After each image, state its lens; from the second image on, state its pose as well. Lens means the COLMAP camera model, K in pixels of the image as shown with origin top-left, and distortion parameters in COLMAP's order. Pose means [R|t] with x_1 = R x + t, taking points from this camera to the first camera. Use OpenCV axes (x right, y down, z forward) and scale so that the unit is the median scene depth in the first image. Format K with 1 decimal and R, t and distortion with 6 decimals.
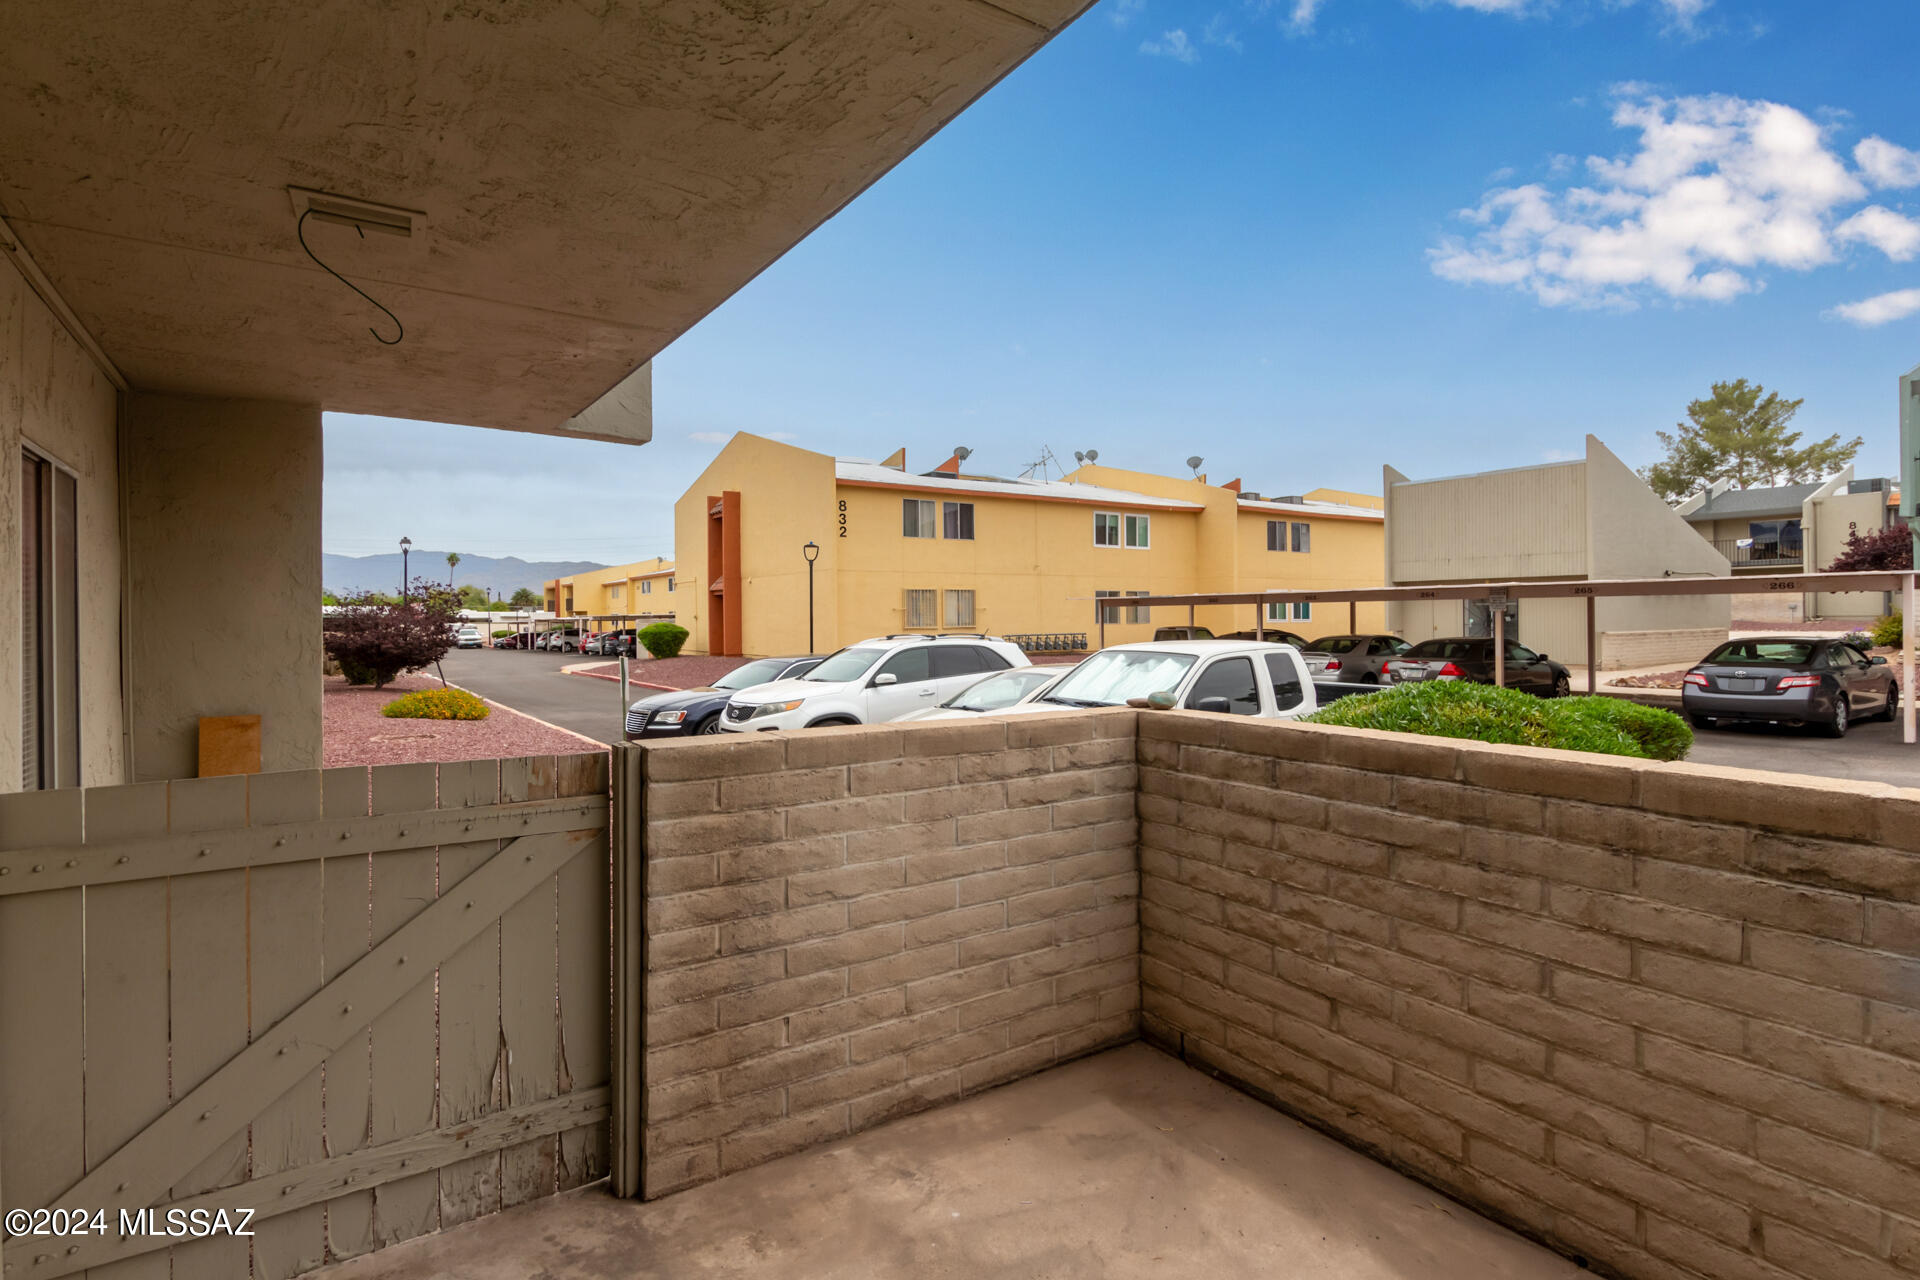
lens RADIAL K [[943.5, 0, 981.9], [0, 943.5, 609.5], [0, 0, 1]] dist [0.014862, -0.005905]
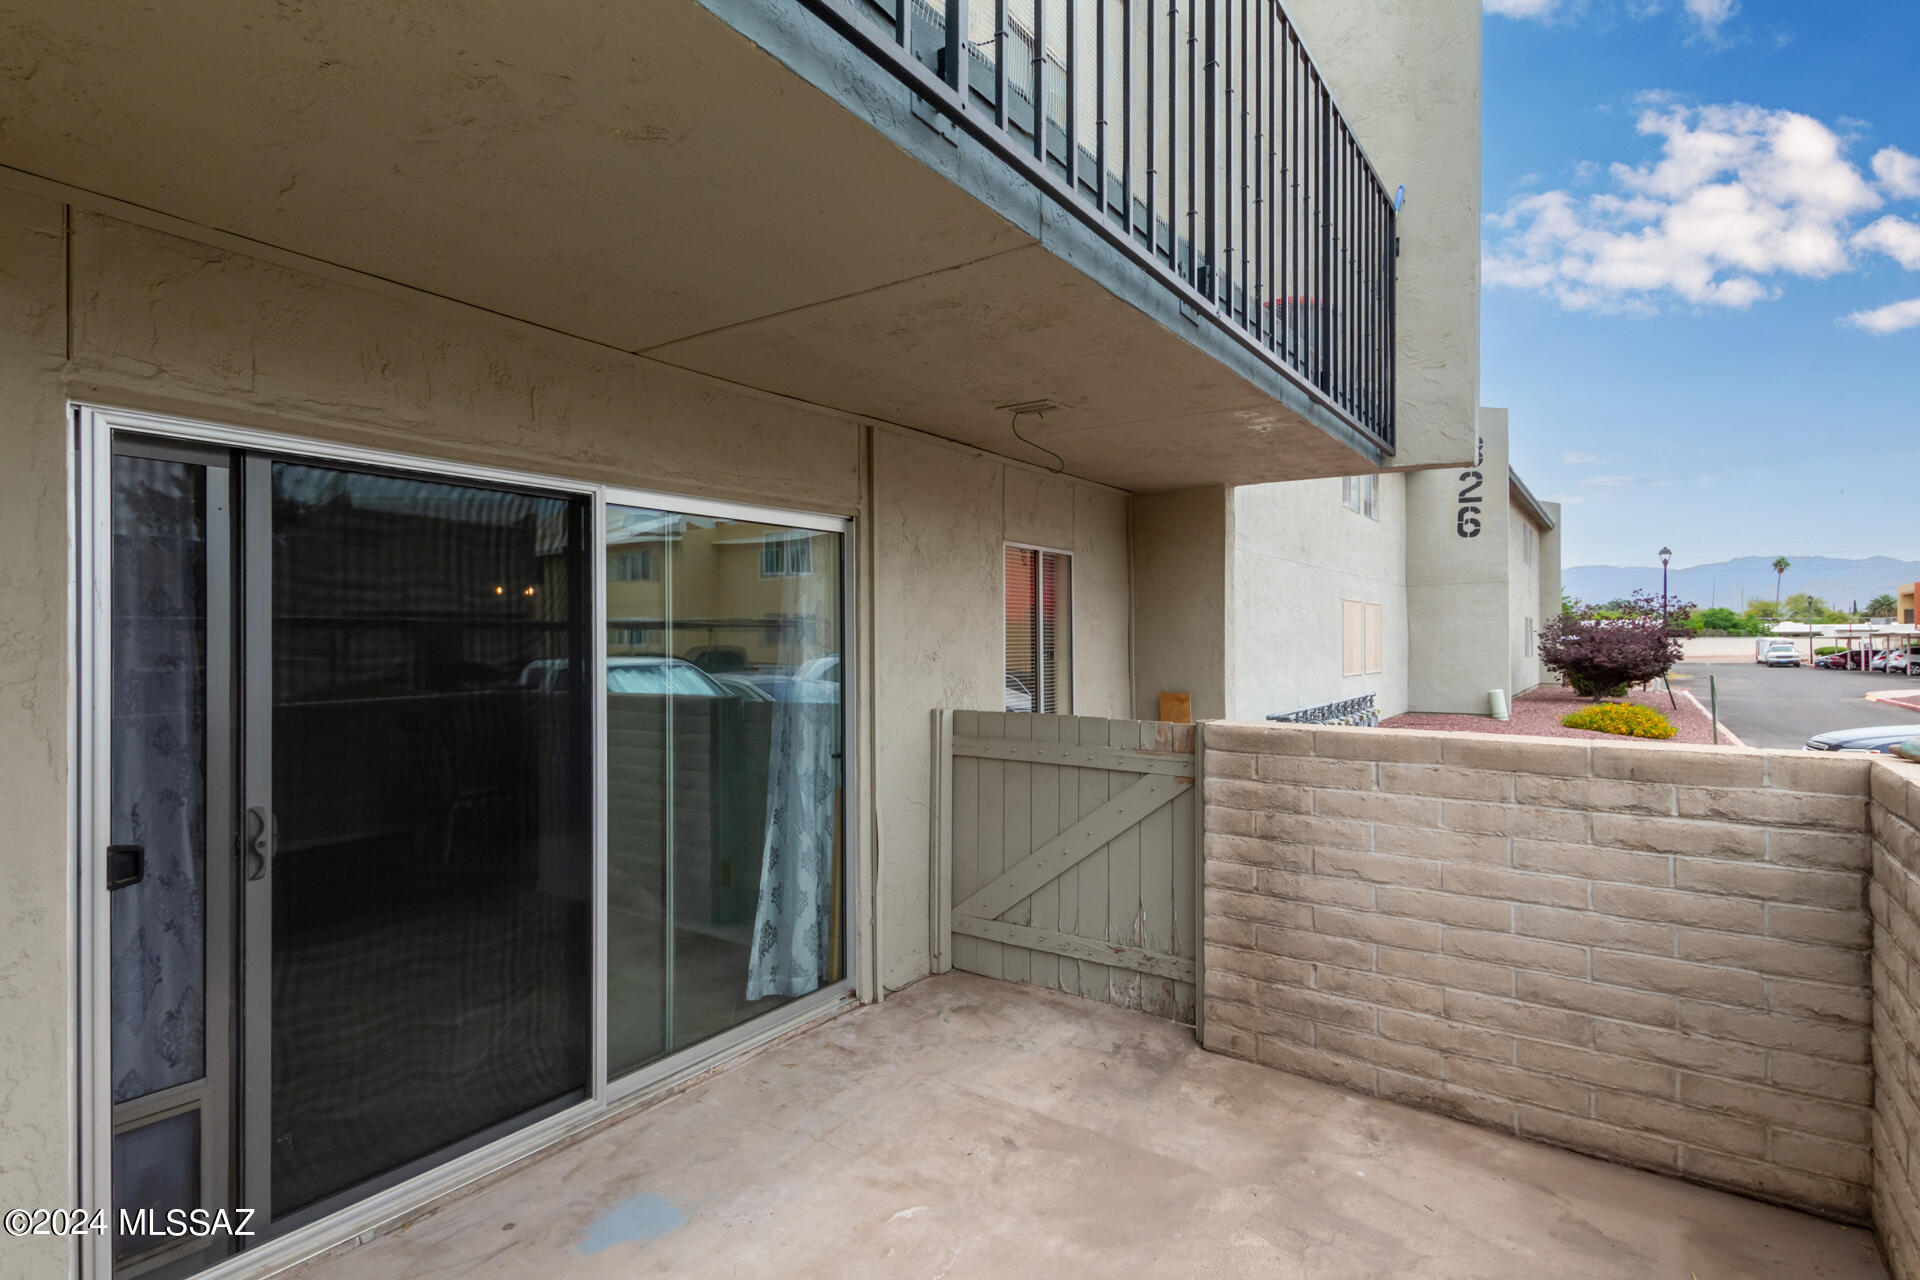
lens RADIAL K [[943.5, 0, 972.8], [0, 943.5, 633.4], [0, 0, 1]] dist [0.014862, -0.005905]
pose [[0.357497, -0.001599, -0.933913, 0.785003], [0.011252, 0.999933, 0.002595, 0.008287], [0.933846, -0.011436, 0.357492, 0.188701]]
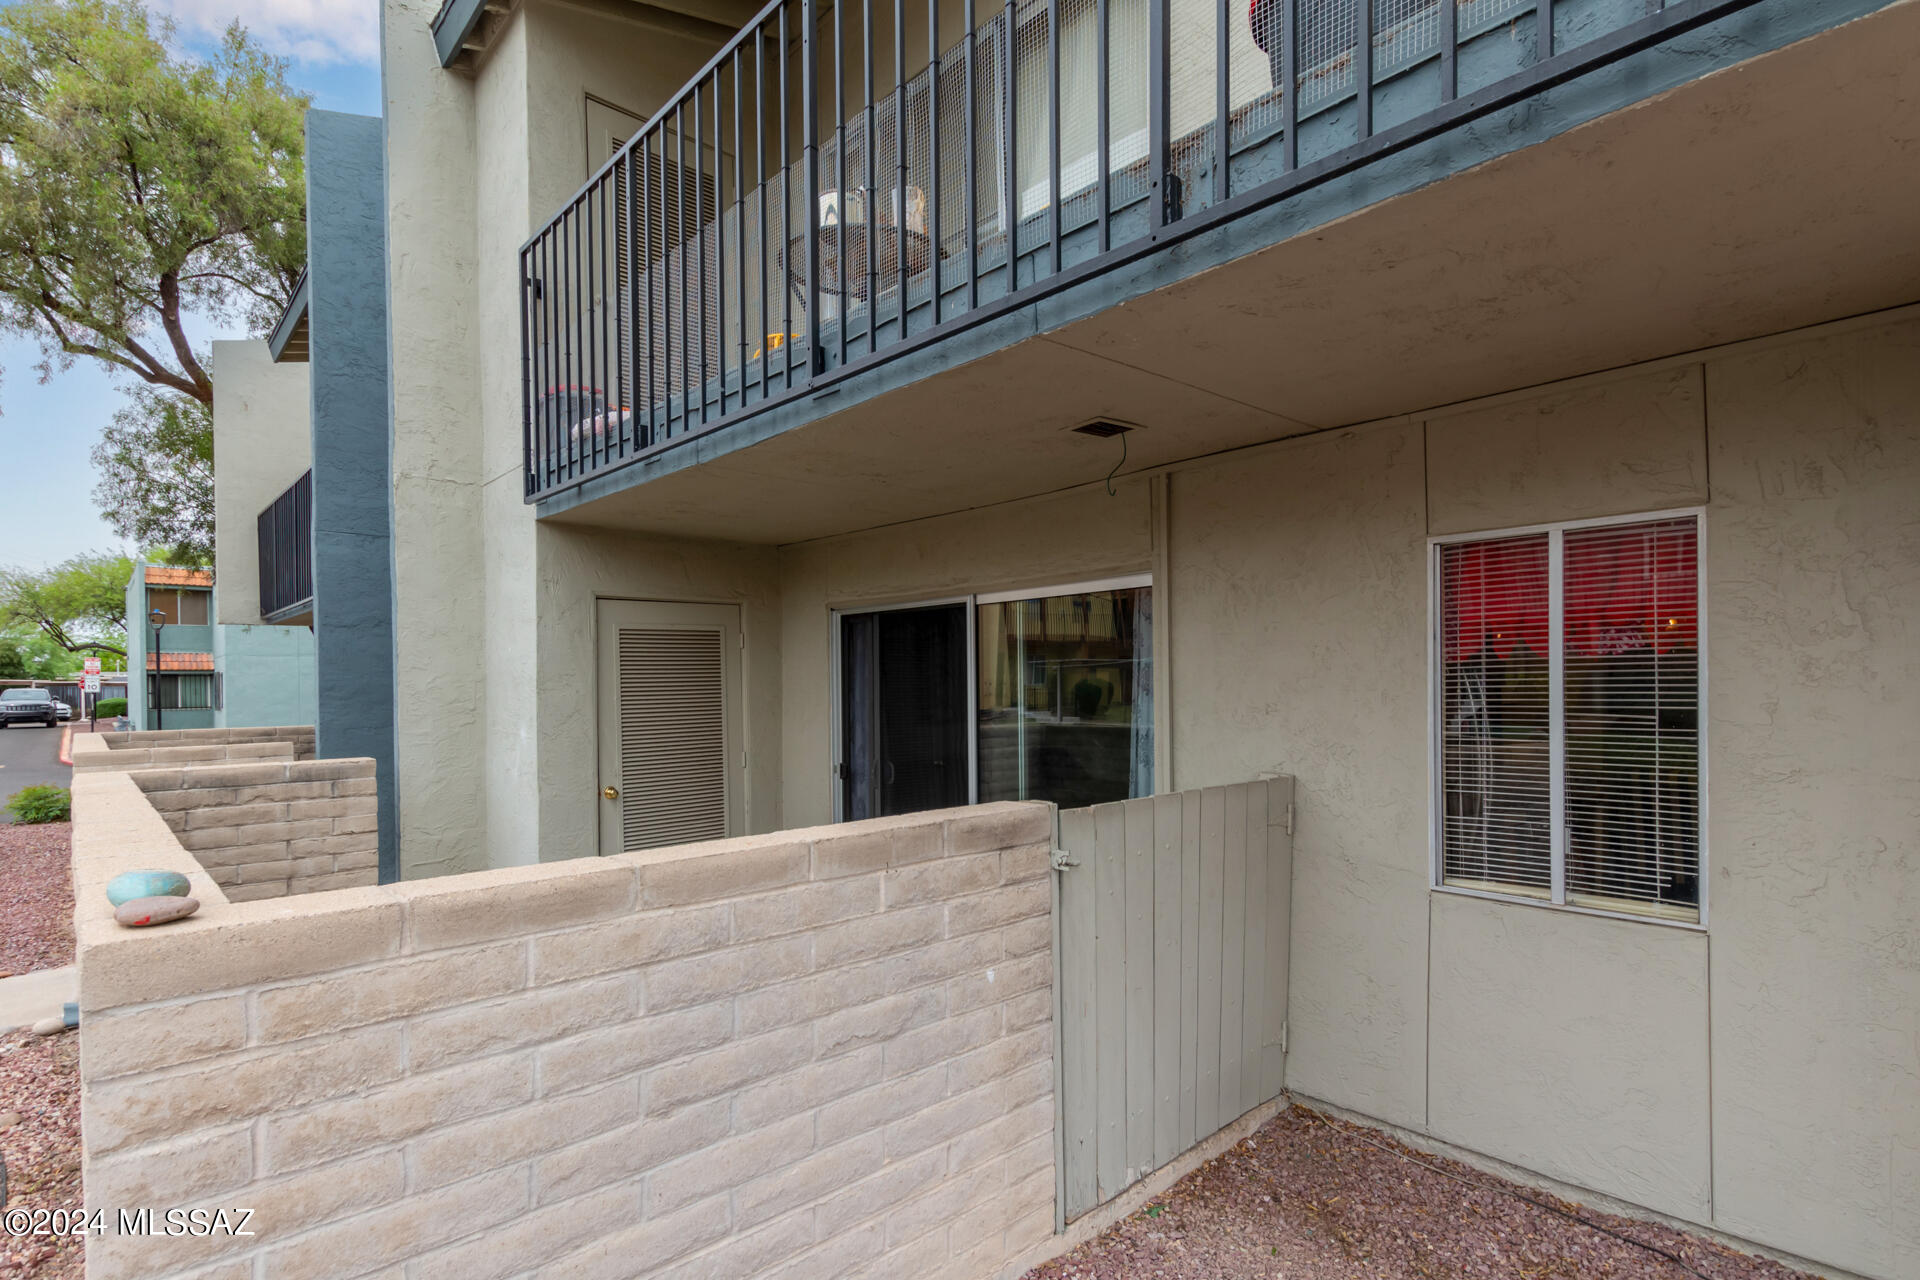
lens RADIAL K [[943.5, 0, 967.1], [0, 943.5, 691.4], [0, 0, 1]] dist [0.014862, -0.005905]
pose [[-0.988178, 0.019236, -0.152099, -0.134253], [0.019709, 0.999804, -0.001607, 0.018422], [0.152038, -0.004586, -0.988364, 1.983027]]
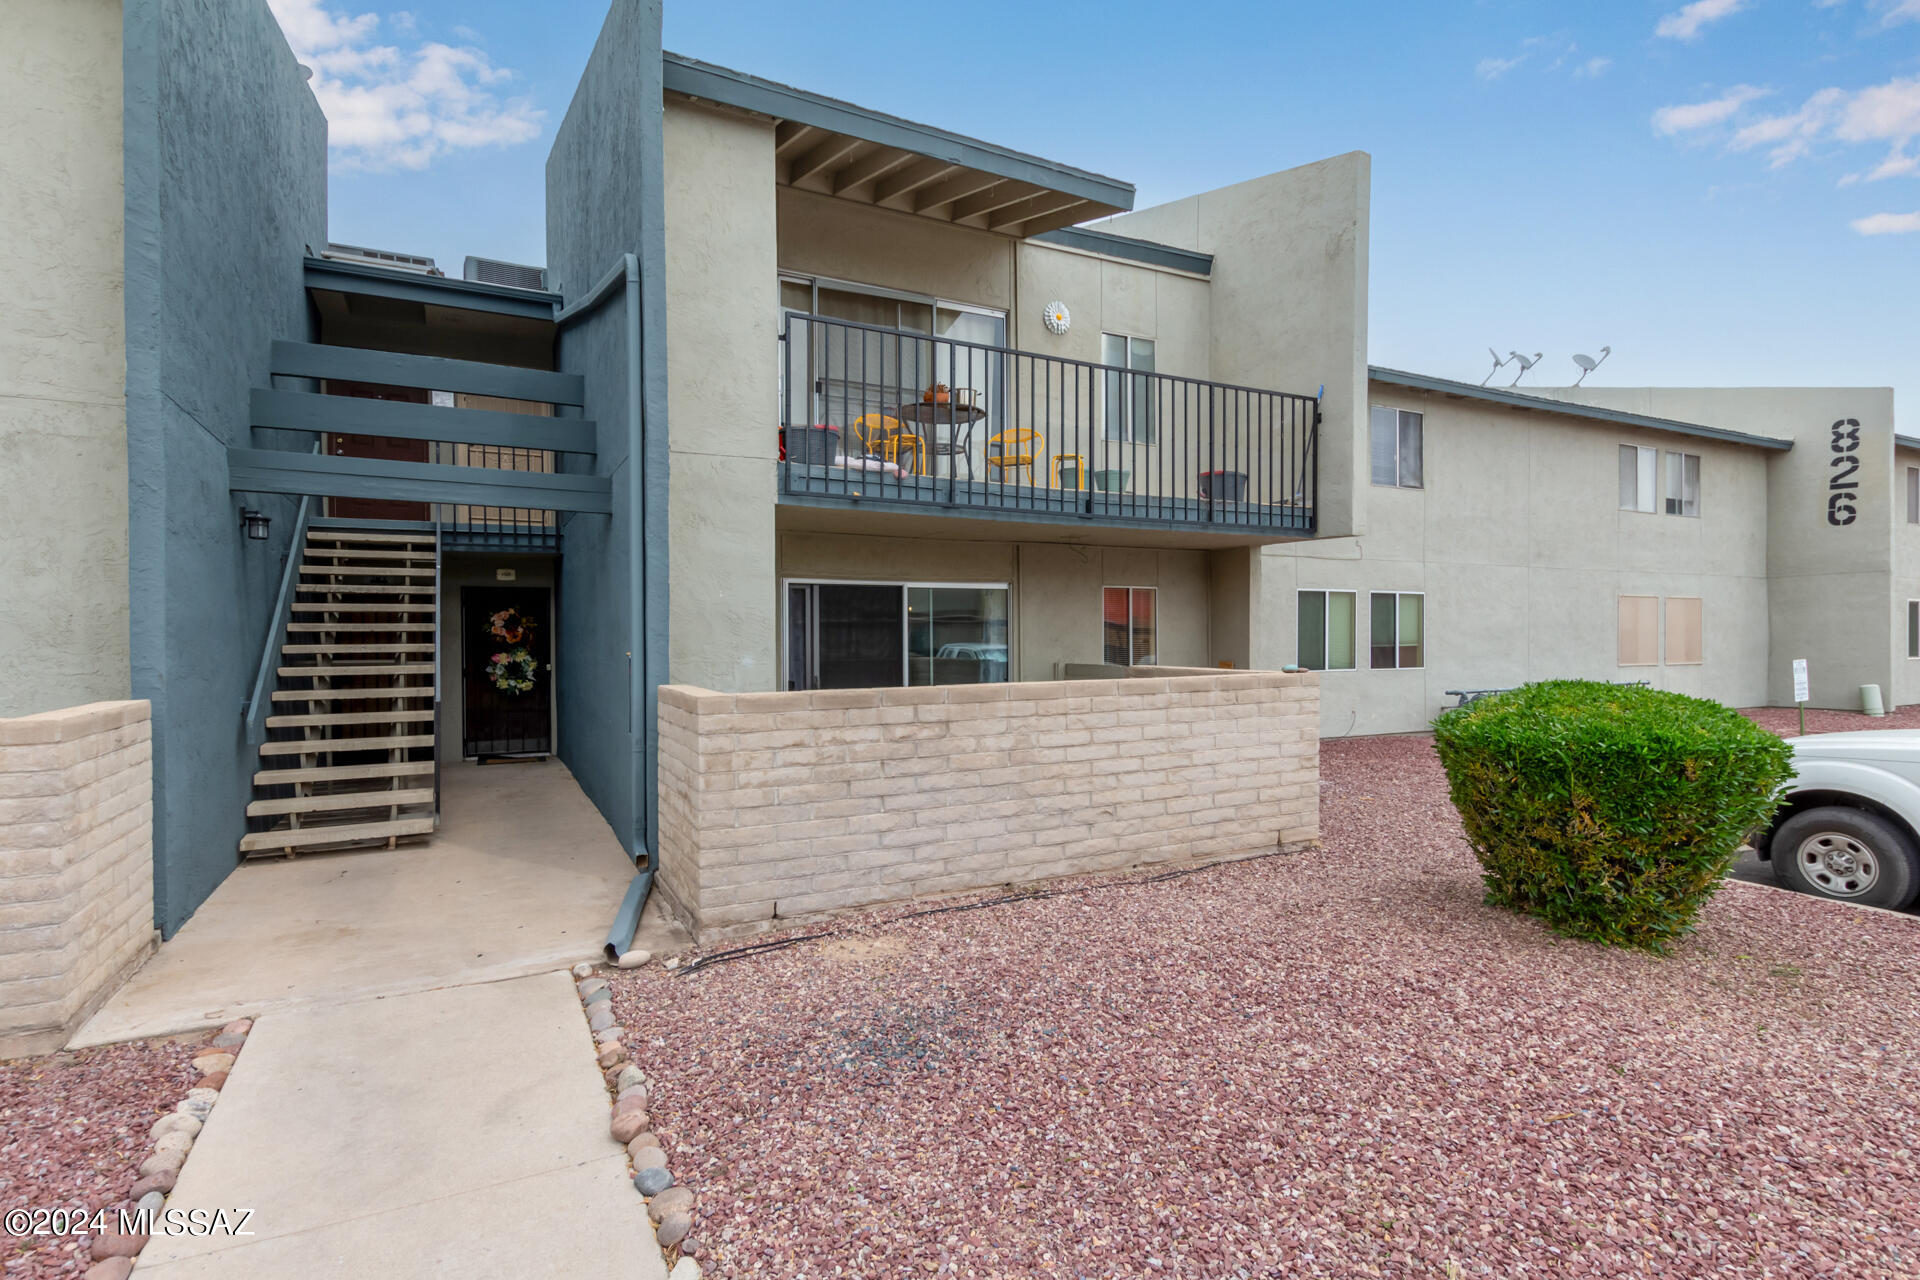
lens RADIAL K [[943.5, 0, 973.8], [0, 943.5, 650.1], [0, 0, 1]] dist [0.014862, -0.005905]
pose [[-0.123131, 0.013958, -0.992292, 2.942268], [0.019247, 0.999747, 0.011675, 0.041324], [0.992204, -0.017661, -0.123369, 0.838424]]
